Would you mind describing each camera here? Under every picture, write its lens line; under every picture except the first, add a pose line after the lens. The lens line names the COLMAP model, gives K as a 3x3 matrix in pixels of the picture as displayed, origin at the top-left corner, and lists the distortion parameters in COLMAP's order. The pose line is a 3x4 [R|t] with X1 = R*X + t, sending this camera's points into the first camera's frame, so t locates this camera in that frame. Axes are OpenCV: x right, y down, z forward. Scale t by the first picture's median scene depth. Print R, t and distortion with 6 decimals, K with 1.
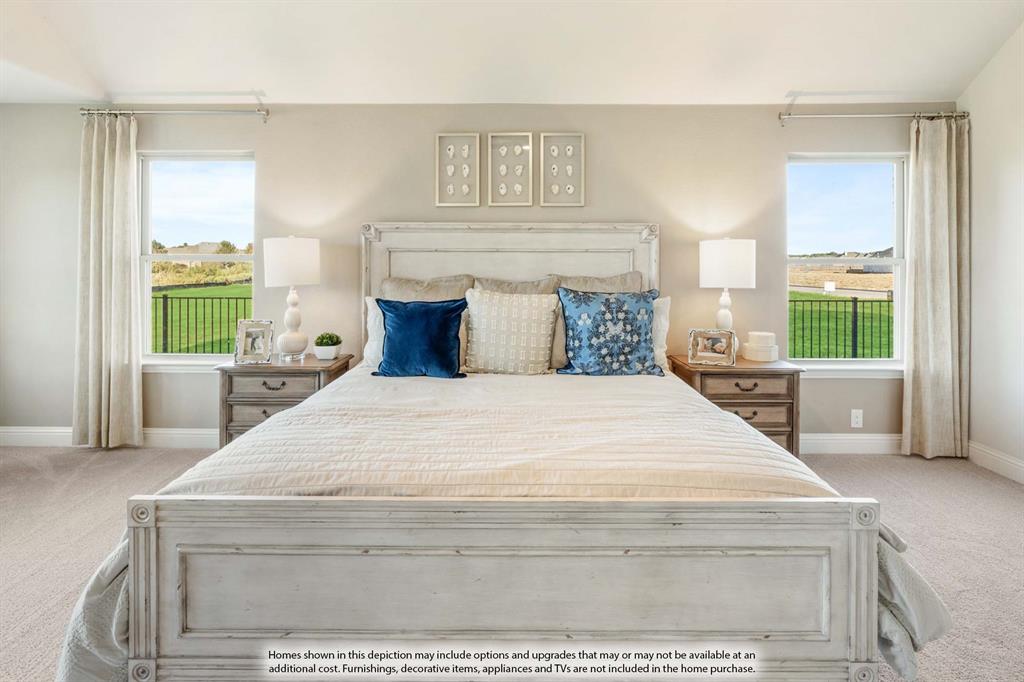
lens RADIAL K [[508.9, 0, 511.8], [0, 508.9, 266.9], [0, 0, 1]] dist [-0.004610, -0.001137]
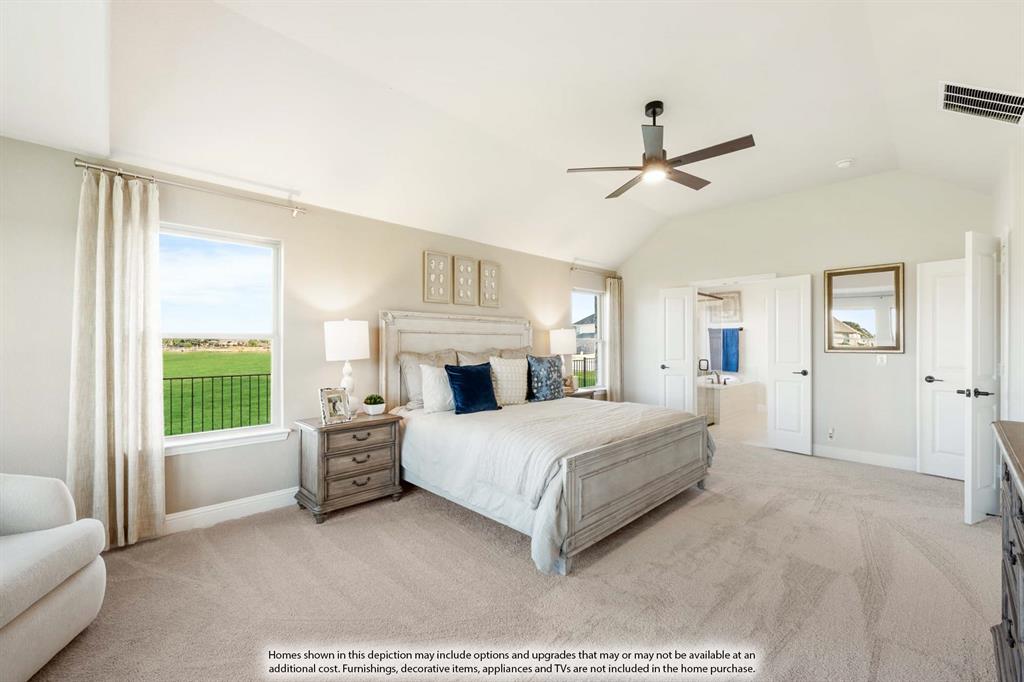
lens RADIAL K [[418.7, 0, 512.0], [0, 418.7, 341.0], [0, 0, 1]] dist [0.000434, 0.000098]
pose [[0.706967, 0.001466, 0.707245, -0.939150], [0.002399, 0.999987, -0.004470, -0.002056], [-0.707242, 0.004857, 0.706954, -0.011856]]
